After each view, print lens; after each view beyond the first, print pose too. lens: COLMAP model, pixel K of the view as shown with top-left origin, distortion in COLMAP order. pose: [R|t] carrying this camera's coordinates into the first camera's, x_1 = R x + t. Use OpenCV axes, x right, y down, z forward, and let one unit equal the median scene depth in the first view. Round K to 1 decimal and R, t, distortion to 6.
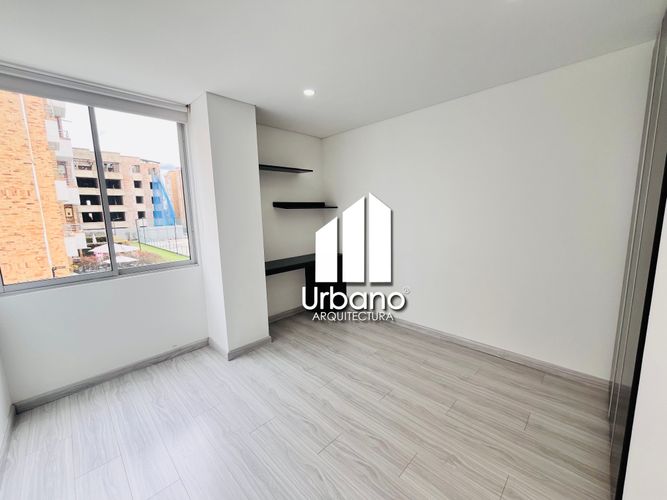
lens RADIAL K [[270.9, 0, 336.0], [0, 270.9, 251.5], [0, 0, 1]] dist [-0.001821, -0.000220]
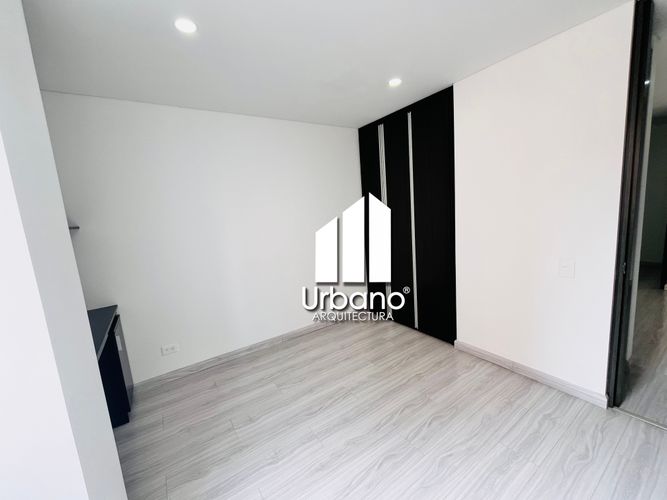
lens RADIAL K [[270.9, 0, 333.1], [0, 270.9, 246.5], [0, 0, 1]] dist [-0.001821, -0.000220]
pose [[0.218744, -0.124712, 0.967780, -0.654696], [0.221494, 0.972256, 0.075225, -0.083070], [-0.950311, 0.197902, 0.240298, 0.619592]]
